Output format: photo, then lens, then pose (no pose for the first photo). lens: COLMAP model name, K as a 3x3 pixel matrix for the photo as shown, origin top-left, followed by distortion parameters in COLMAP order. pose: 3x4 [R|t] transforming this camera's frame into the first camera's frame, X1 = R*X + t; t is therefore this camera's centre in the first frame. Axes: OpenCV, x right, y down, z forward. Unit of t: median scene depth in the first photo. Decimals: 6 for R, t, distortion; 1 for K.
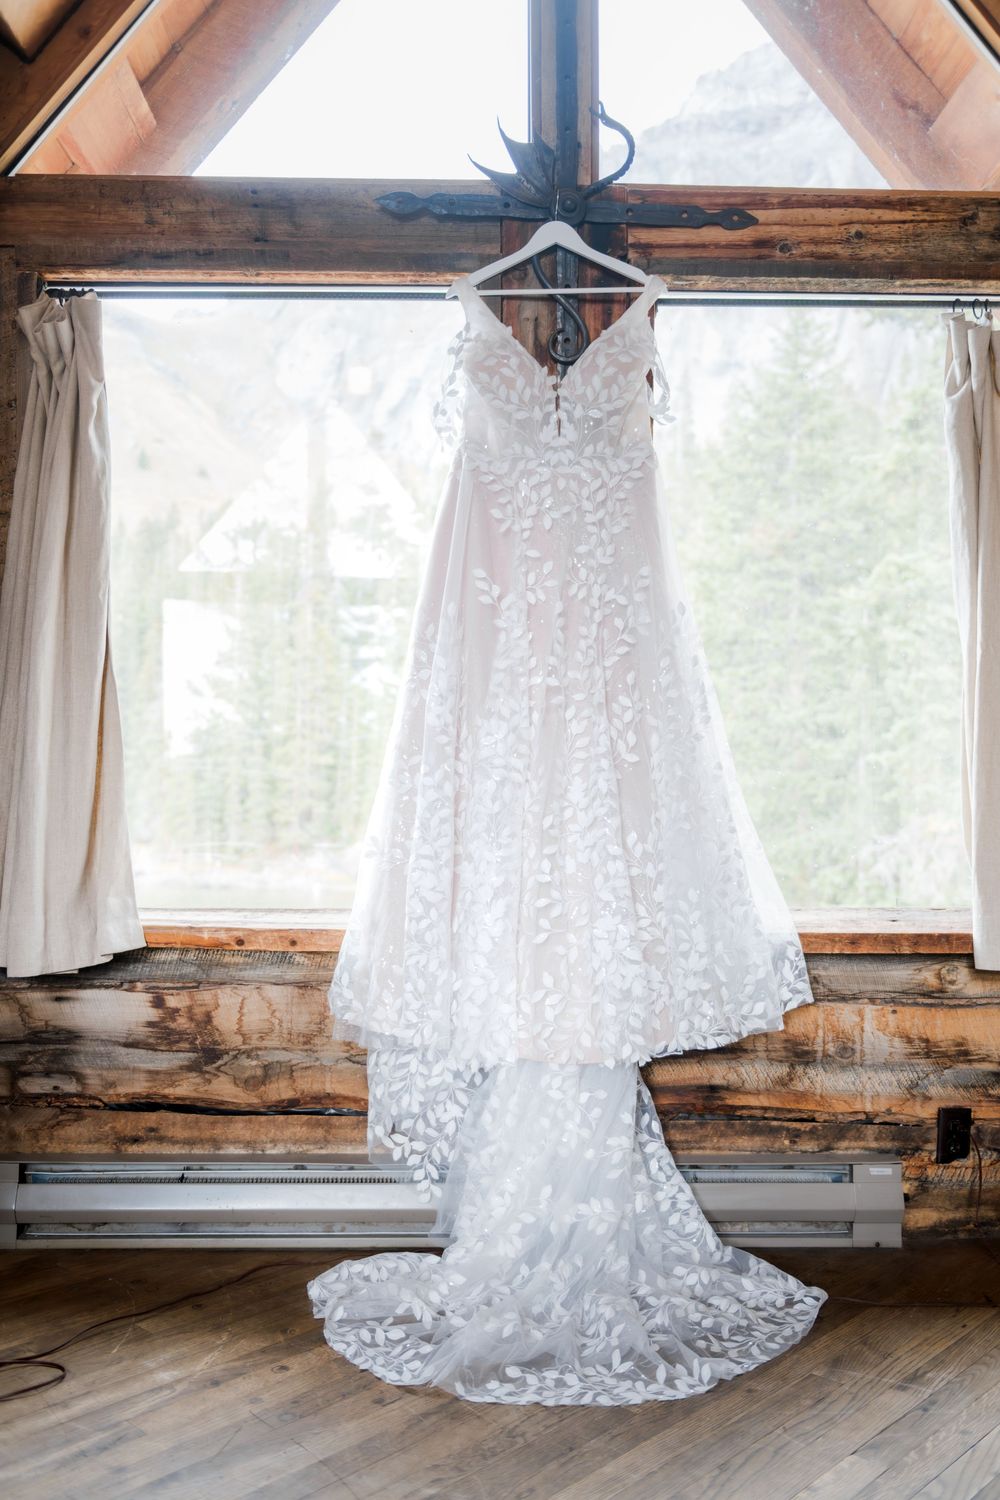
lens RADIAL K [[1406.4, 0, 499.7], [0, 1406.4, 757.4], [0, 0, 1]] dist [0.010515, 0.000000]
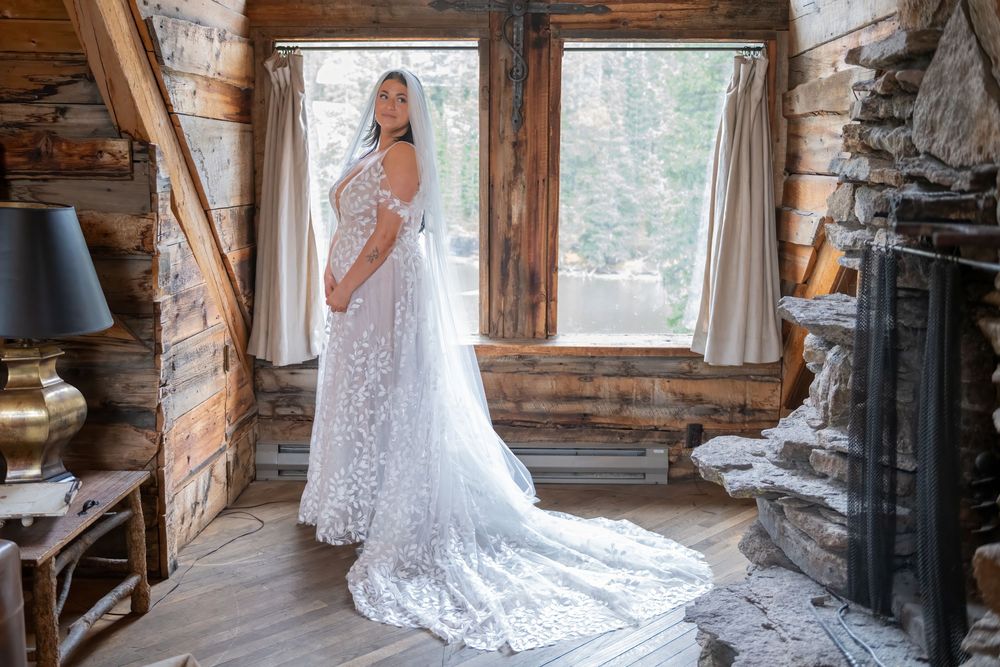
lens RADIAL K [[1019.7, 0, 505.5], [0, 1019.7, 308.0], [0, 0, 1]] dist [-0.005260, 0.000000]
pose [[0.999430, 0.004520, -0.033455, 0.078411], [0.000157, 0.990364, 0.138489, -0.153874], [0.033758, -0.138415, 0.989799, -0.570863]]
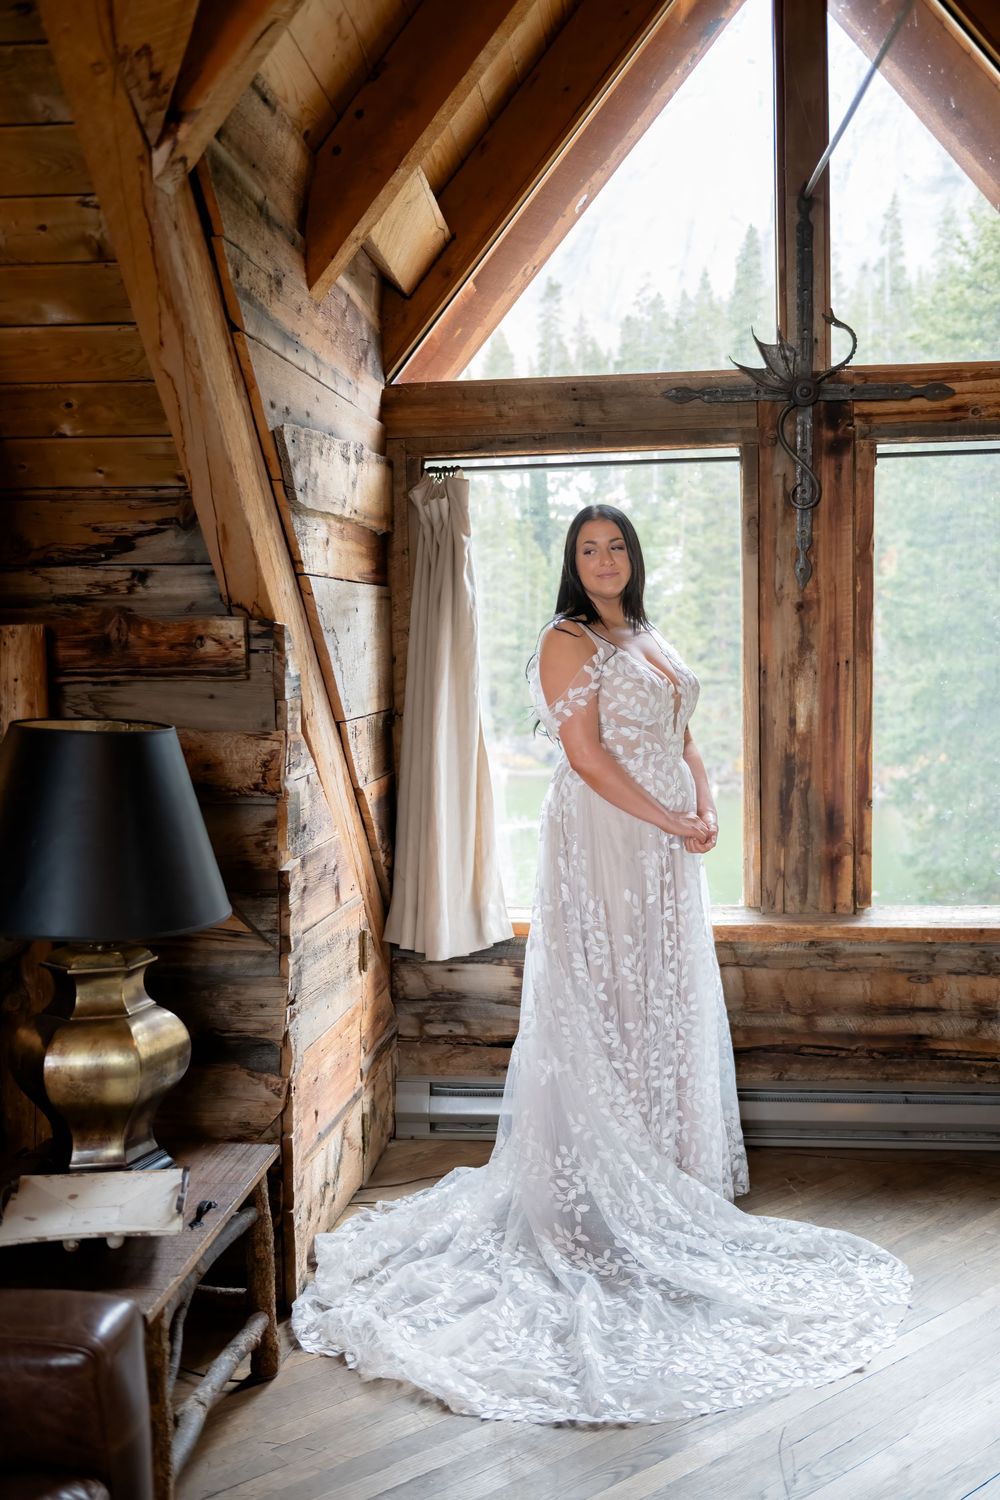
lens RADIAL K [[1483.8, 0, 490.9], [0, 1483.8, 759.0], [0, 0, 1]] dist [-0.002763, 0.000000]
pose [[0.990741, -0.013148, -0.135127, -0.064238], [0.024579, 0.996223, 0.083278, -0.165916], [0.133521, -0.085829, 0.987322, -0.463080]]
